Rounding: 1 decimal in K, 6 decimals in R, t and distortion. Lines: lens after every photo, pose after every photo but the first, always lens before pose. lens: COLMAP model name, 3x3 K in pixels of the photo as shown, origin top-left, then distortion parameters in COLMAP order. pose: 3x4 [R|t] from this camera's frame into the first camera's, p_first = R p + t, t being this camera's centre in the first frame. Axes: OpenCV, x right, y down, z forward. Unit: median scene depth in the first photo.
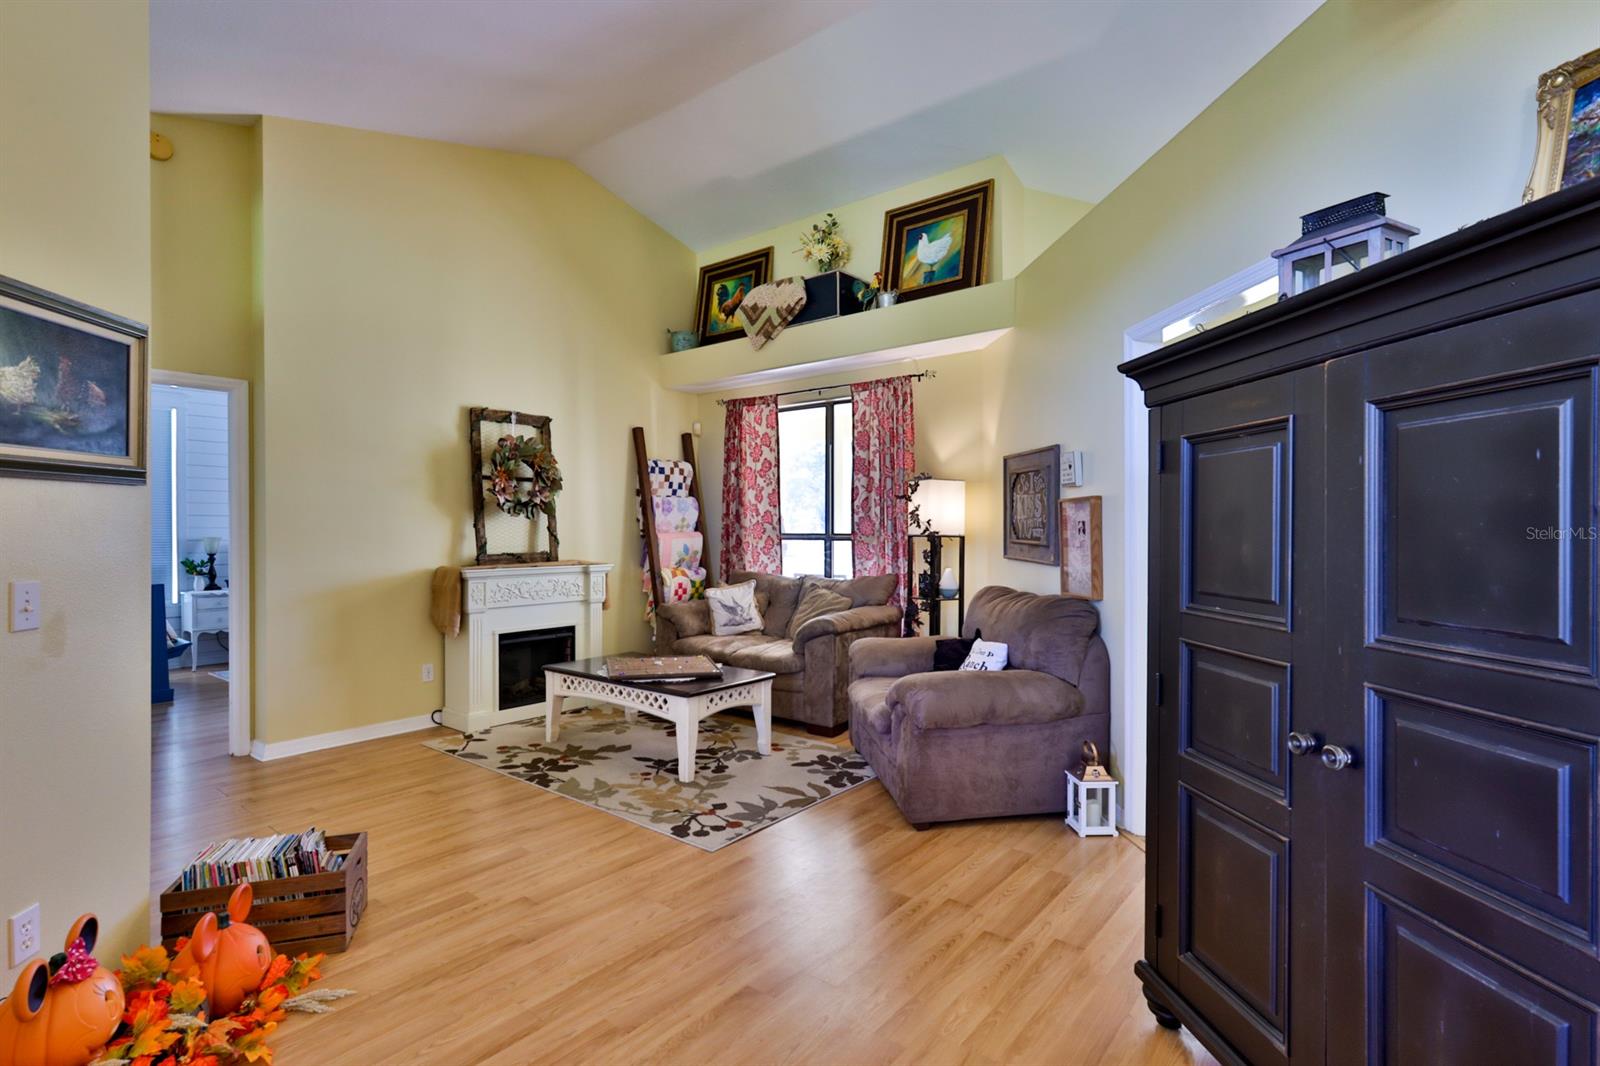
lens RADIAL K [[763.0, 0, 796.7], [0, 763.0, 531.5], [0, 0, 1]] dist [-0.001474, 0.001232]
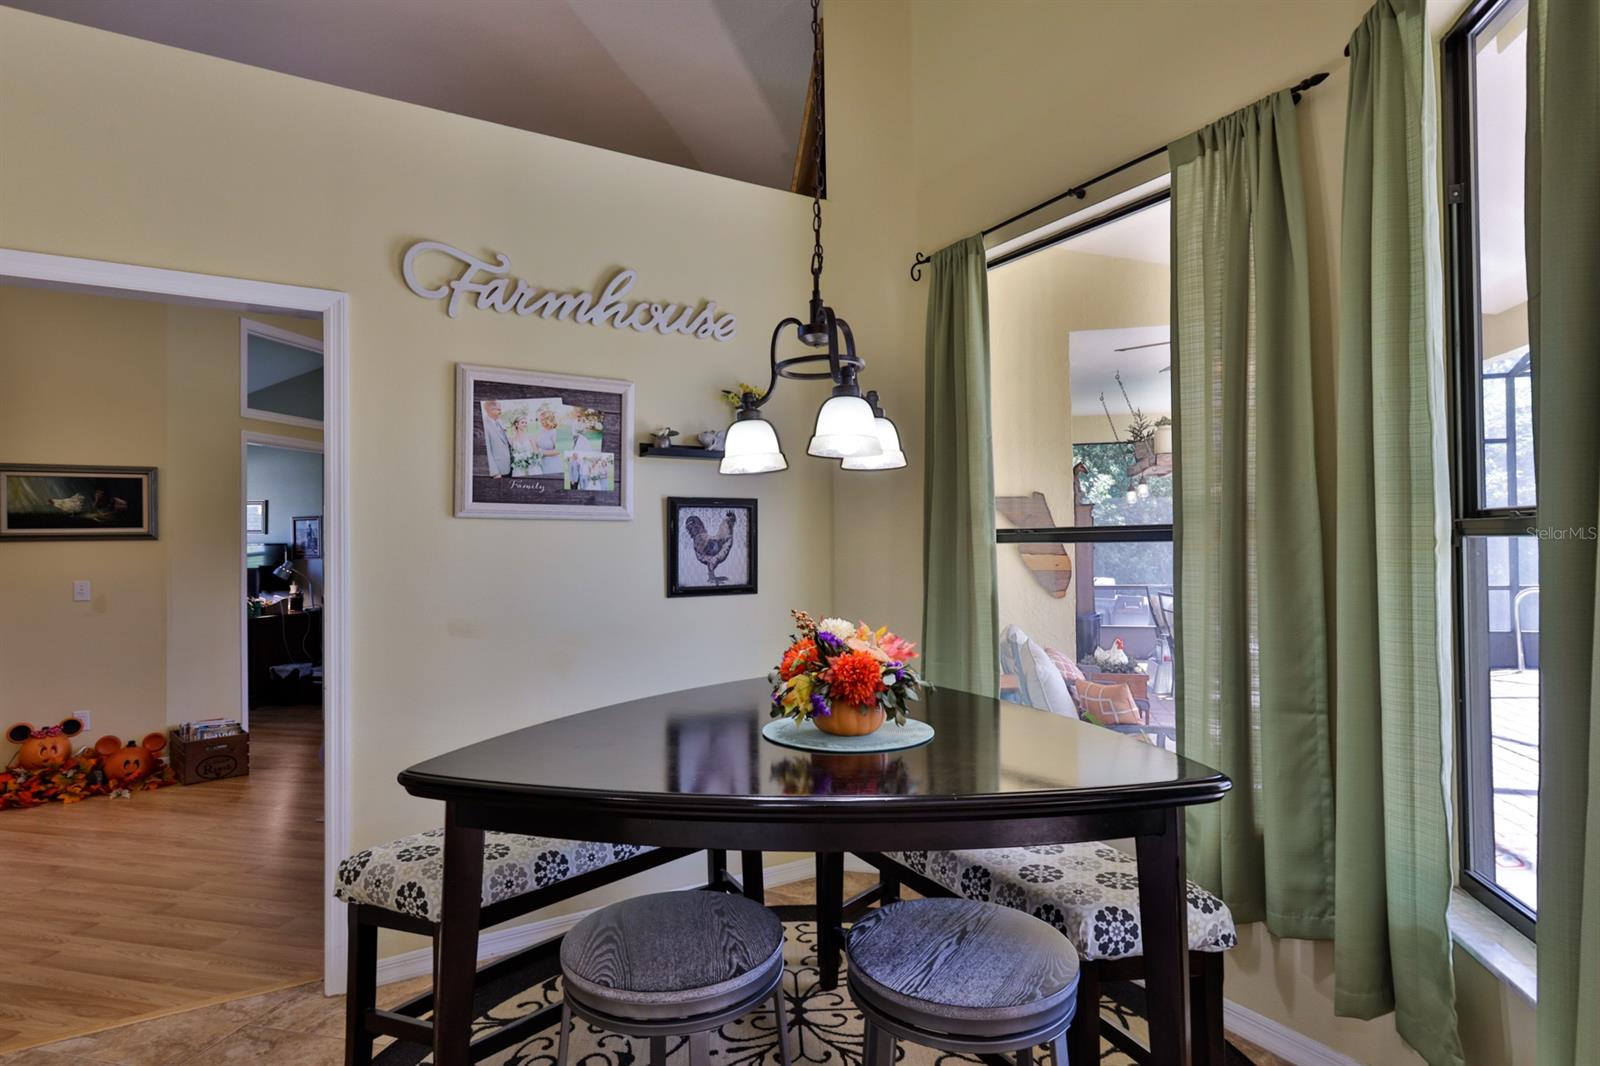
lens RADIAL K [[824.7, 0, 810.1], [0, 824.7, 533.5], [0, 0, 1]] dist [-0.001626, 0.000143]
pose [[0.445057, -0.015615, -0.895366, 0.819113], [0.004858, 0.999875, -0.015023, -0.013905], [0.895489, 0.002336, 0.445077, 0.630840]]
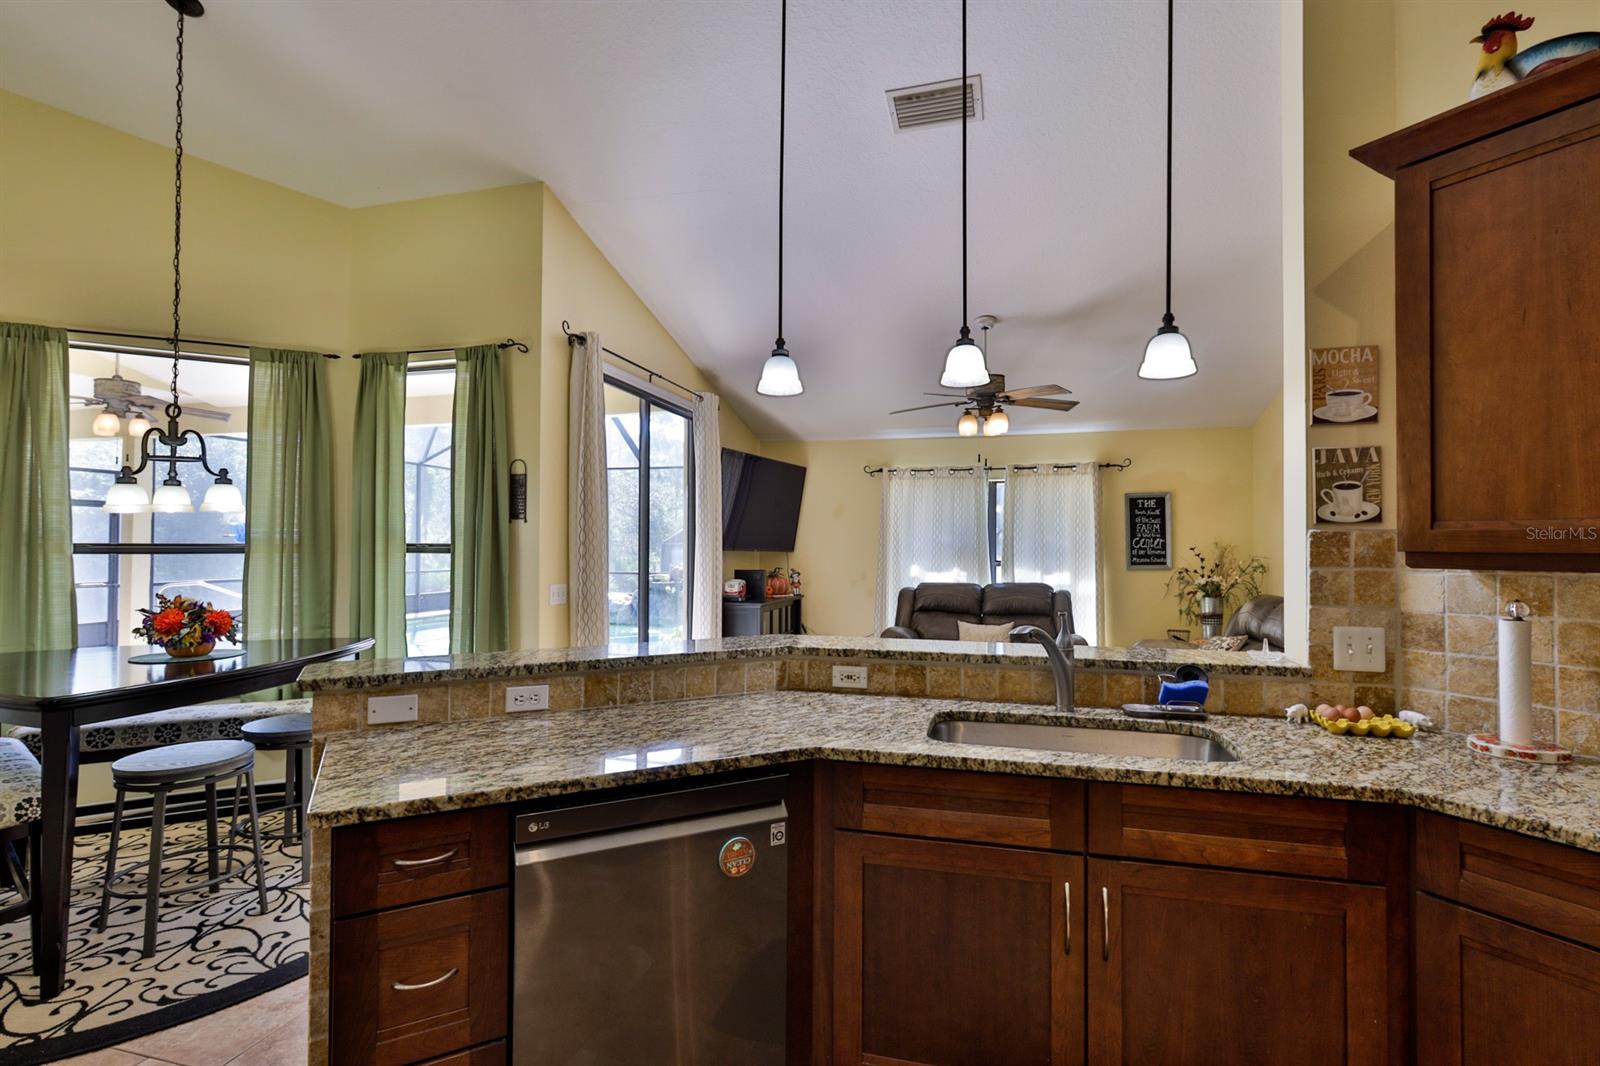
lens RADIAL K [[763.0, 0, 790.3], [0, 763.0, 535.7], [0, 0, 1]] dist [-0.001474, 0.001232]
pose [[0.915366, 0.009083, 0.402521, 0.711663], [-0.002517, 0.999855, -0.016839, -0.021580], [-0.402616, 0.014400, 0.915256, 0.085895]]
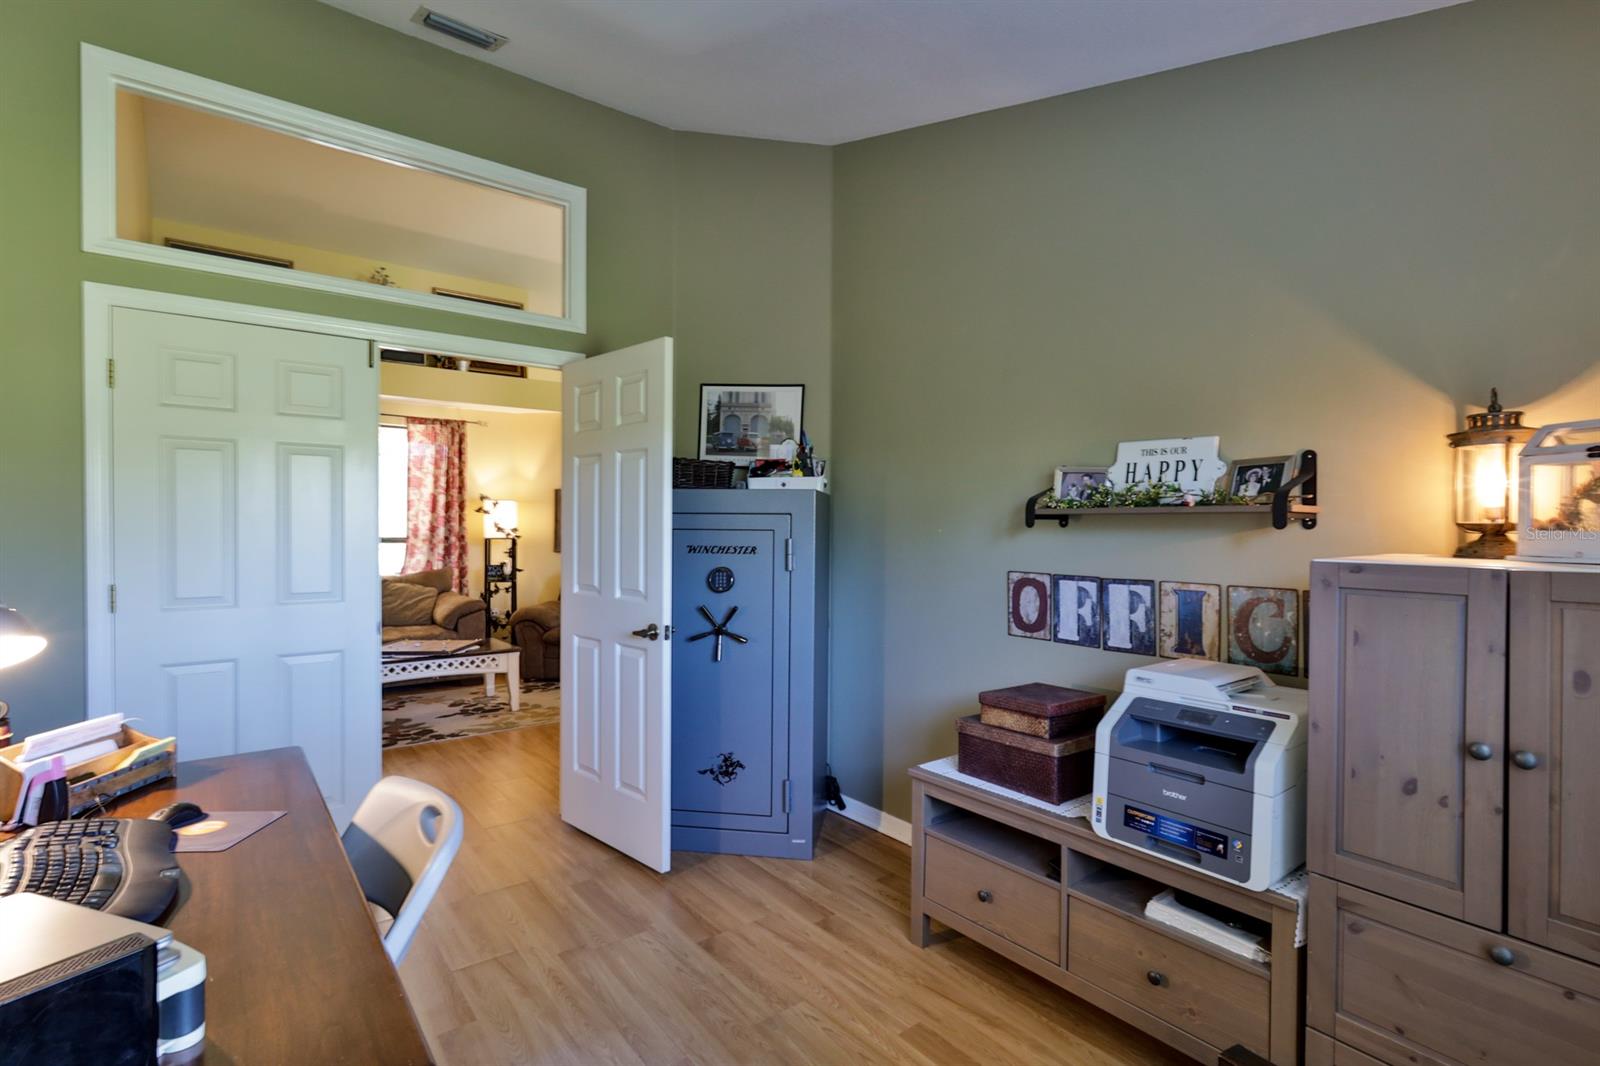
lens RADIAL K [[763.0, 0, 789.3], [0, 763.0, 533.4], [0, 0, 1]] dist [-0.001474, 0.001232]
pose [[0.240008, -0.004197, 0.970762, -1.025198], [-0.002153, 0.999986, 0.004856, -0.011195], [-0.970769, -0.003256, 0.239995, 0.108400]]
